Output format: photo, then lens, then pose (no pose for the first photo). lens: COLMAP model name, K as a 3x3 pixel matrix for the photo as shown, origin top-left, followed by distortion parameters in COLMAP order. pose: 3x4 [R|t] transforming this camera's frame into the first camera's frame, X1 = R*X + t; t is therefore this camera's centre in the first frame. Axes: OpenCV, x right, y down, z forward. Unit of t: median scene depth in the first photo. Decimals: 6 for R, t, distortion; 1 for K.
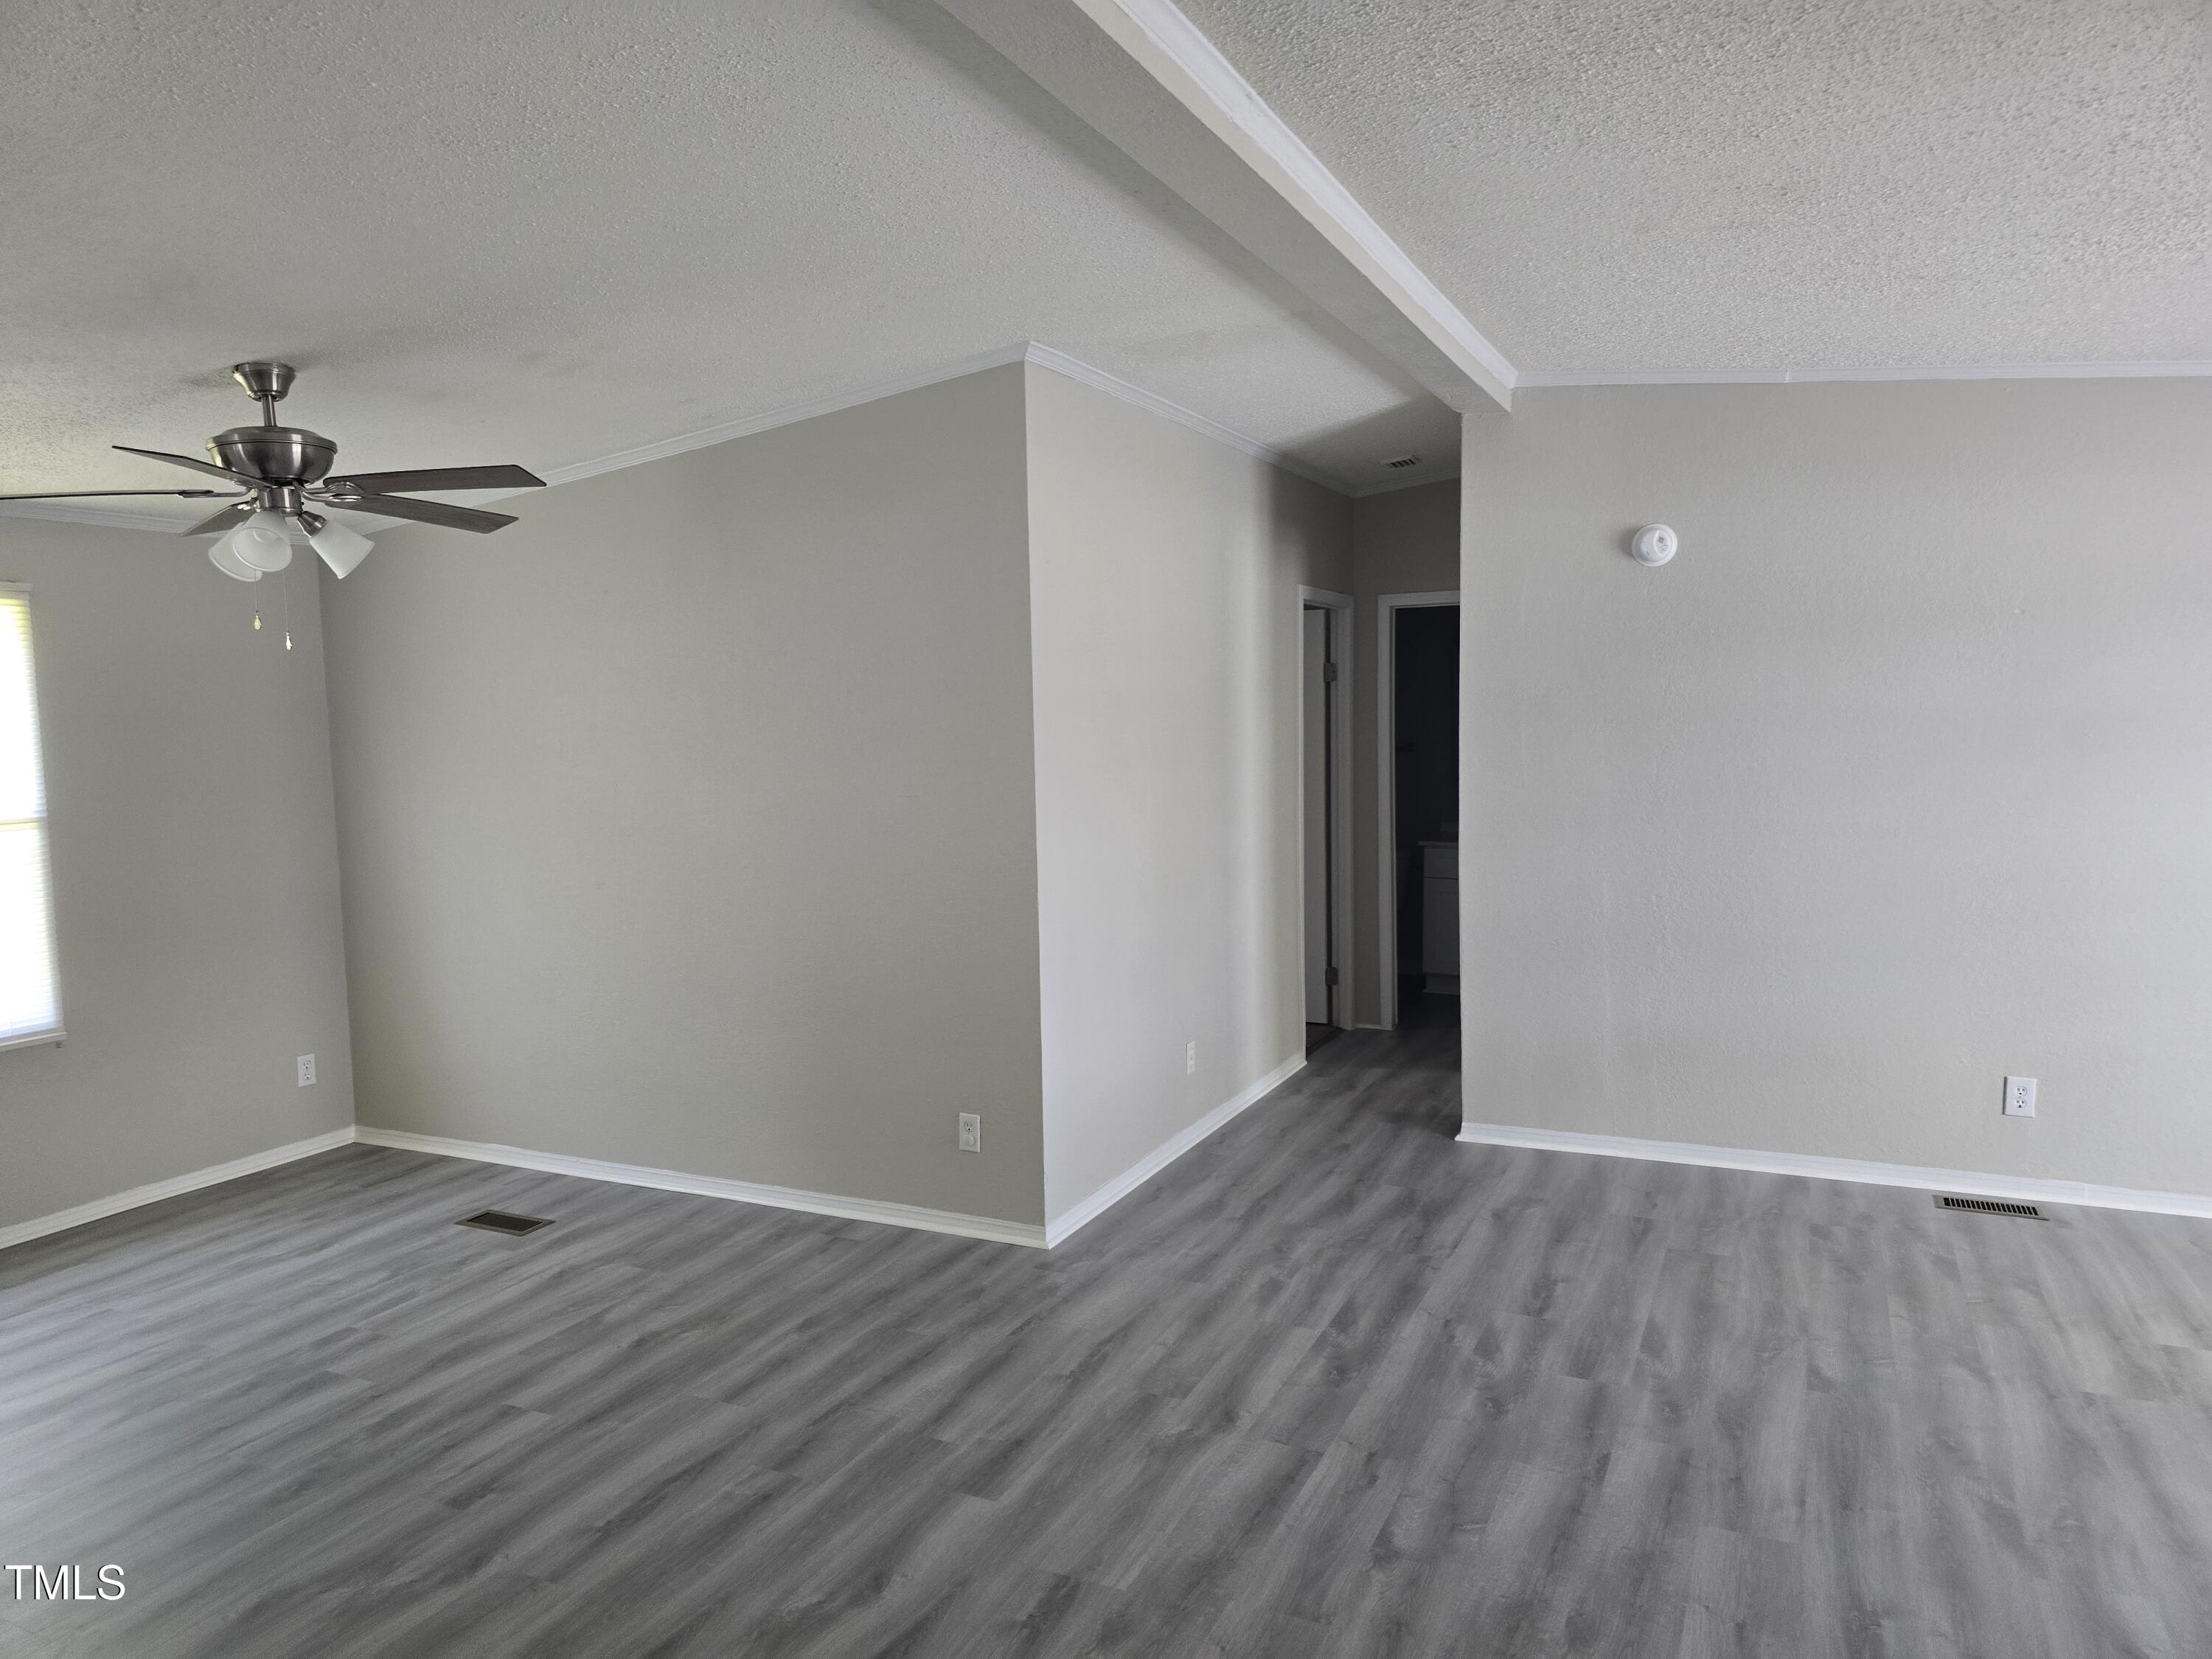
lens RADIAL K [[1491.5, 0, 1161.5], [0, 1491.5, 824.1], [0, 0, 1]] dist [0.084527, -0.061956]
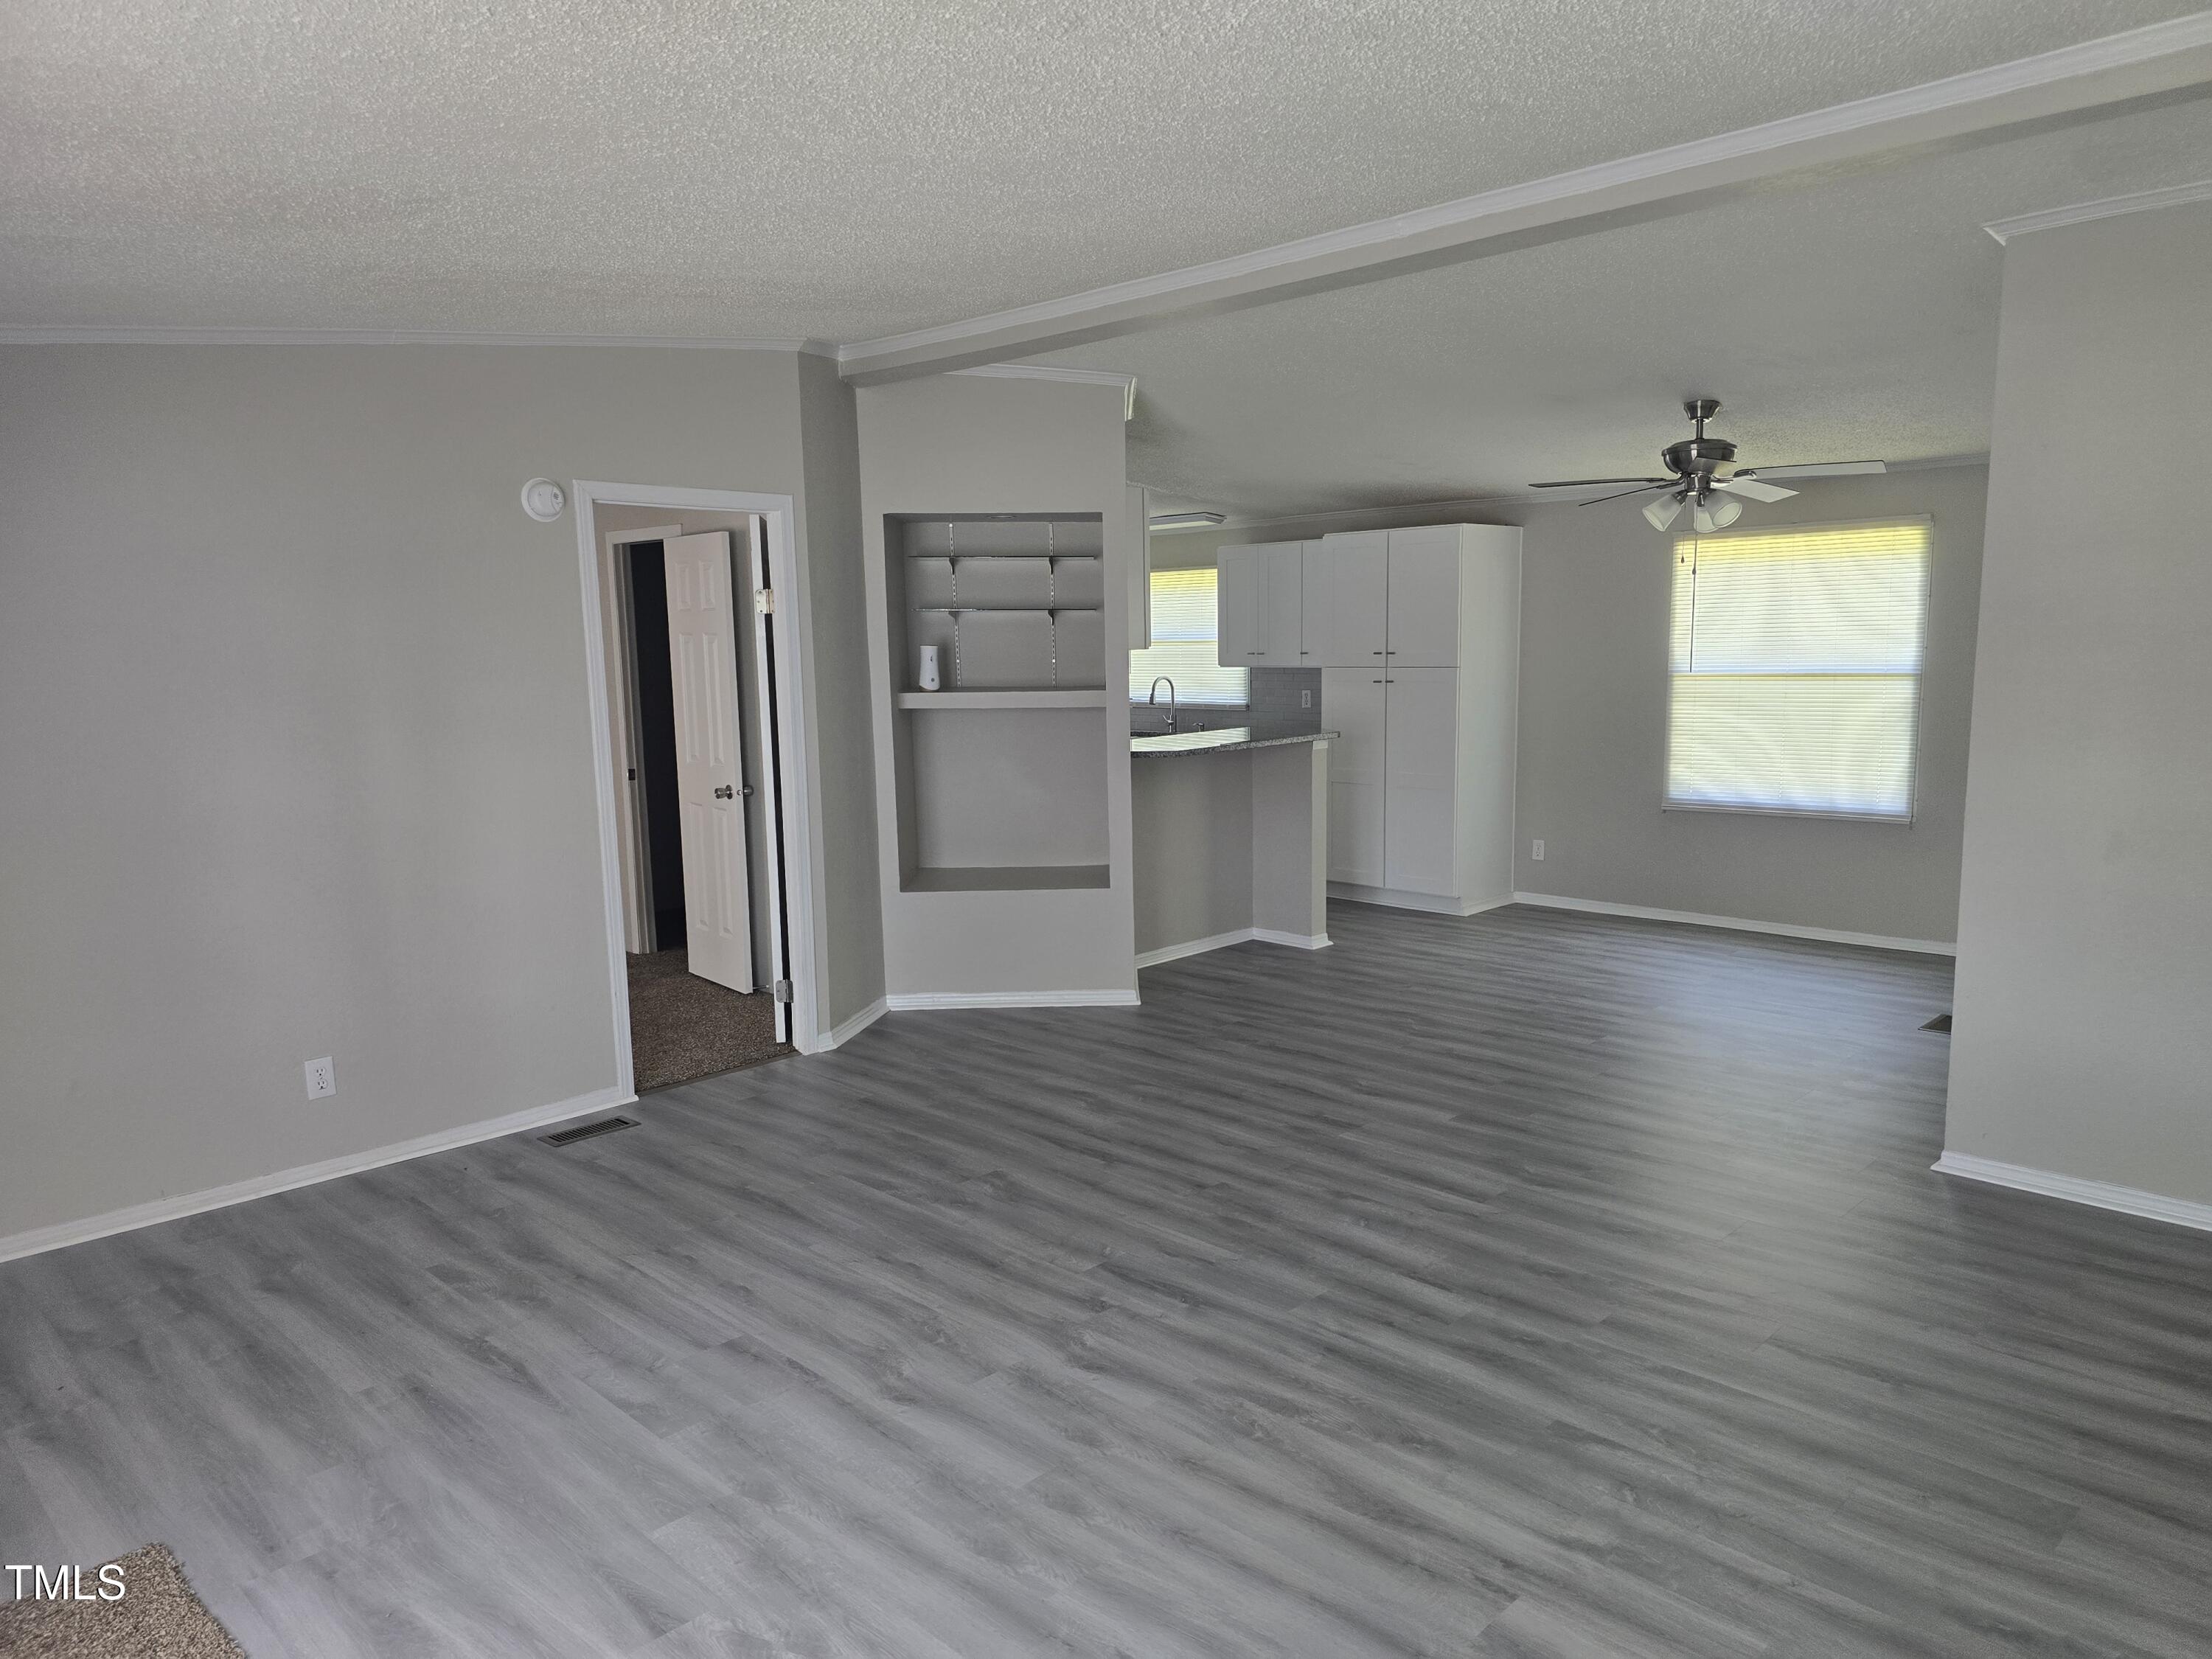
lens RADIAL K [[1491.5, 0, 1161.5], [0, 1491.5, 824.1], [0, 0, 1]] dist [0.084527, -0.061956]
pose [[-0.326184, 0.139753, -0.934919, 1.472992], [-0.044159, 0.985679, 0.162747, -0.130009], [0.944274, 0.094370, -0.315342, 1.170700]]
